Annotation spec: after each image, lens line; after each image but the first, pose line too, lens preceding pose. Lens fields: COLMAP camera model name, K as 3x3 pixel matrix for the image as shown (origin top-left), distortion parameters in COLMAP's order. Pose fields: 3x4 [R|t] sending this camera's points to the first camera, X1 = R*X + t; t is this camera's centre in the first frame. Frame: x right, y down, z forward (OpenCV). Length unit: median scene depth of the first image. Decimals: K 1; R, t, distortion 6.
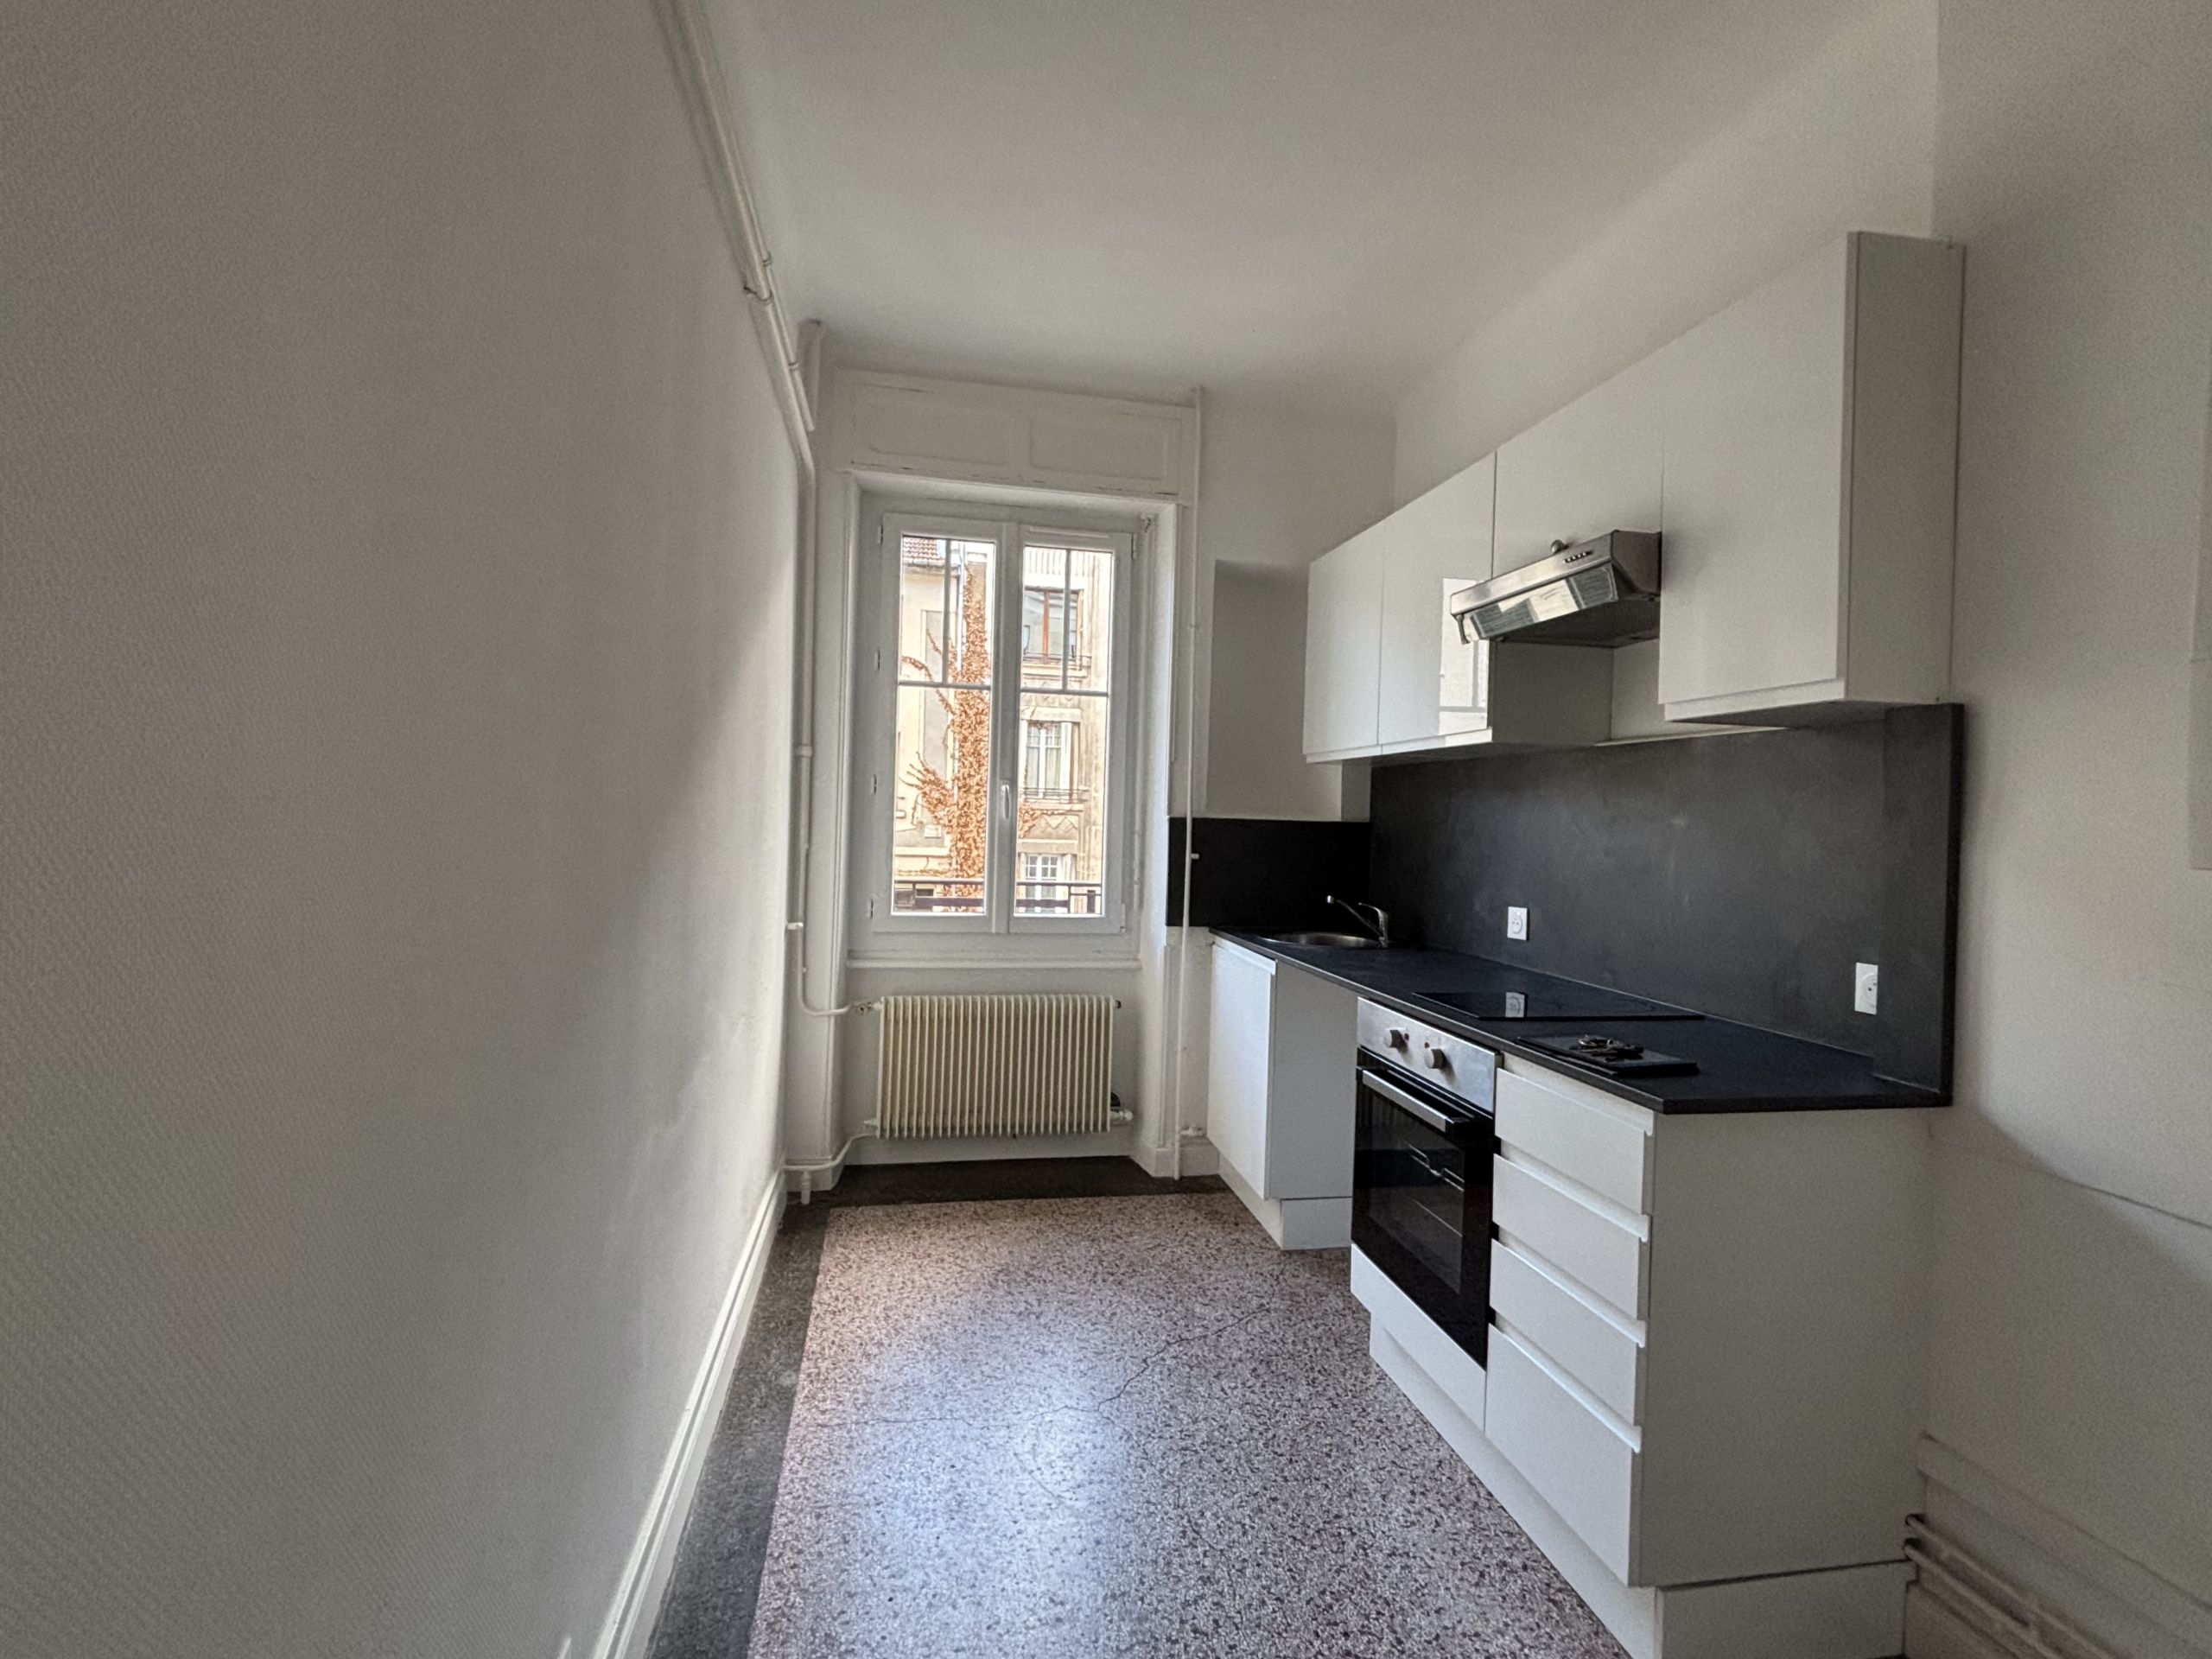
lens RADIAL K [[1055.5, 0, 1106.0], [0, 1055.5, 829.5], [0, 0, 1]] dist [-0.002523, -0.000486]
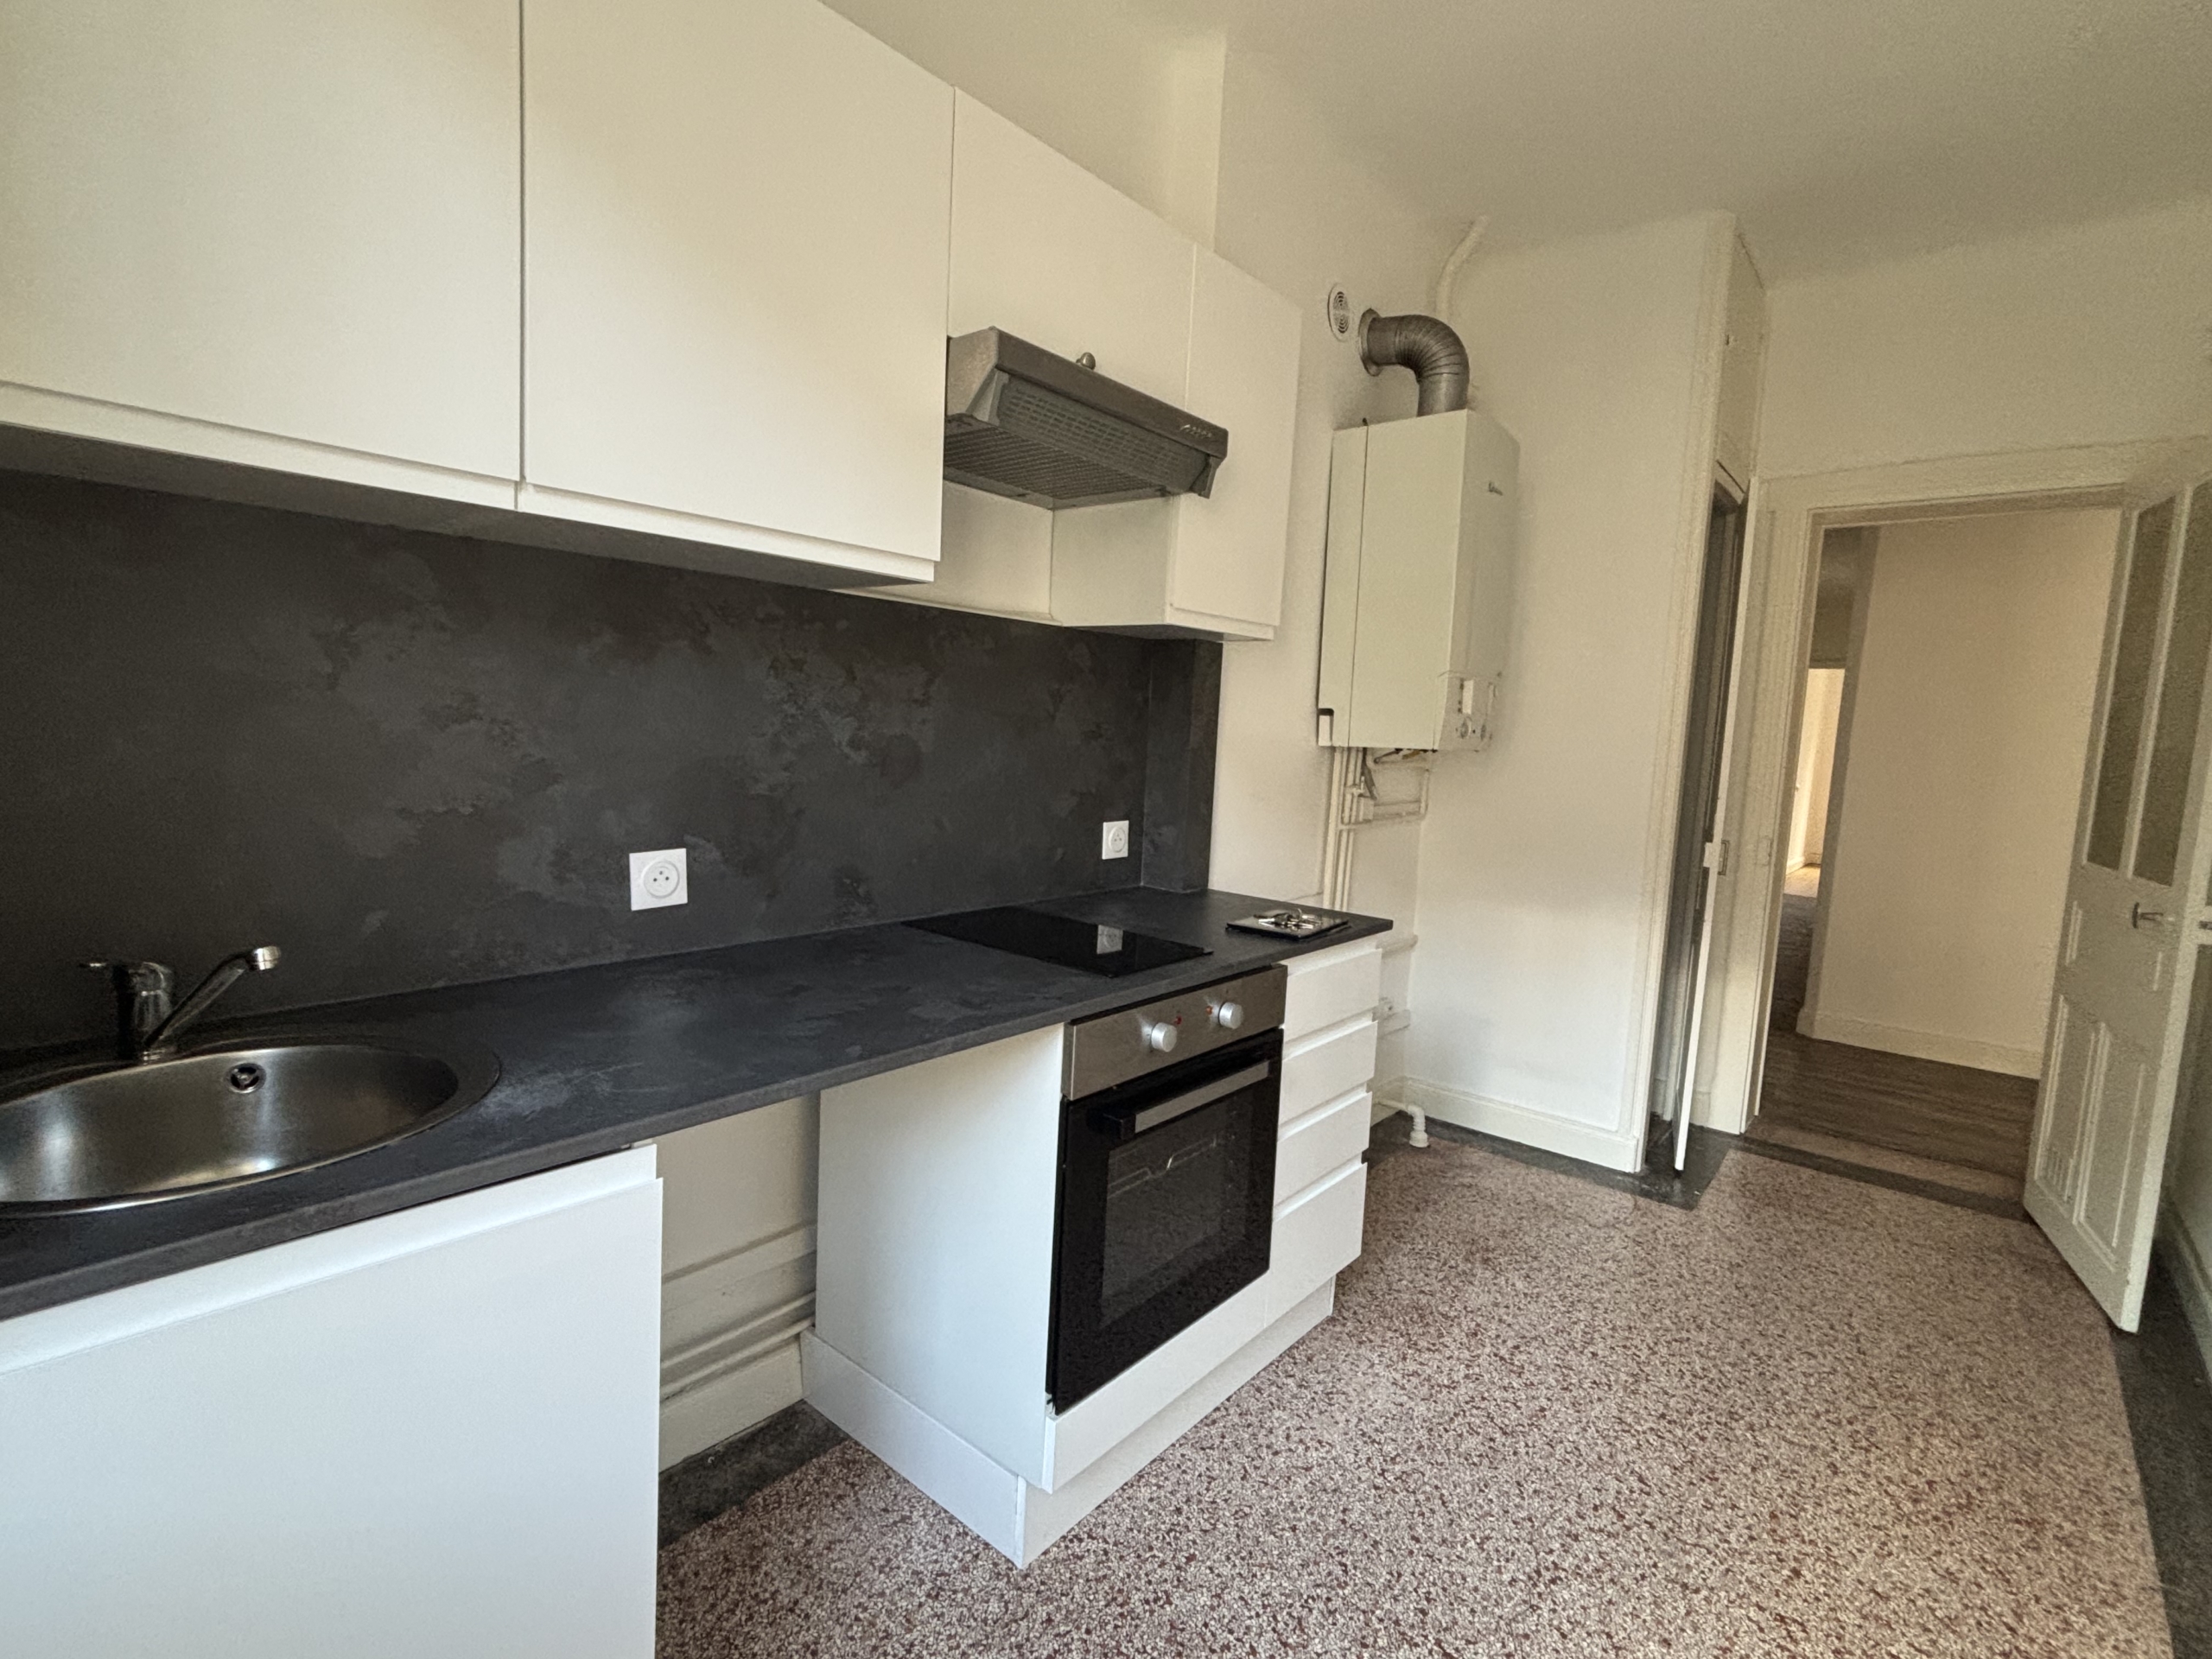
lens RADIAL K [[1055.5, 0, 1106.0], [0, 1055.5, 829.5], [0, 0, 1]] dist [-0.002523, -0.000486]
pose [[-0.626998, -0.125269, 0.768883, -0.250454], [-0.046528, 0.991246, 0.123556, -0.022454], [-0.777630, 0.041695, -0.627338, 1.610161]]
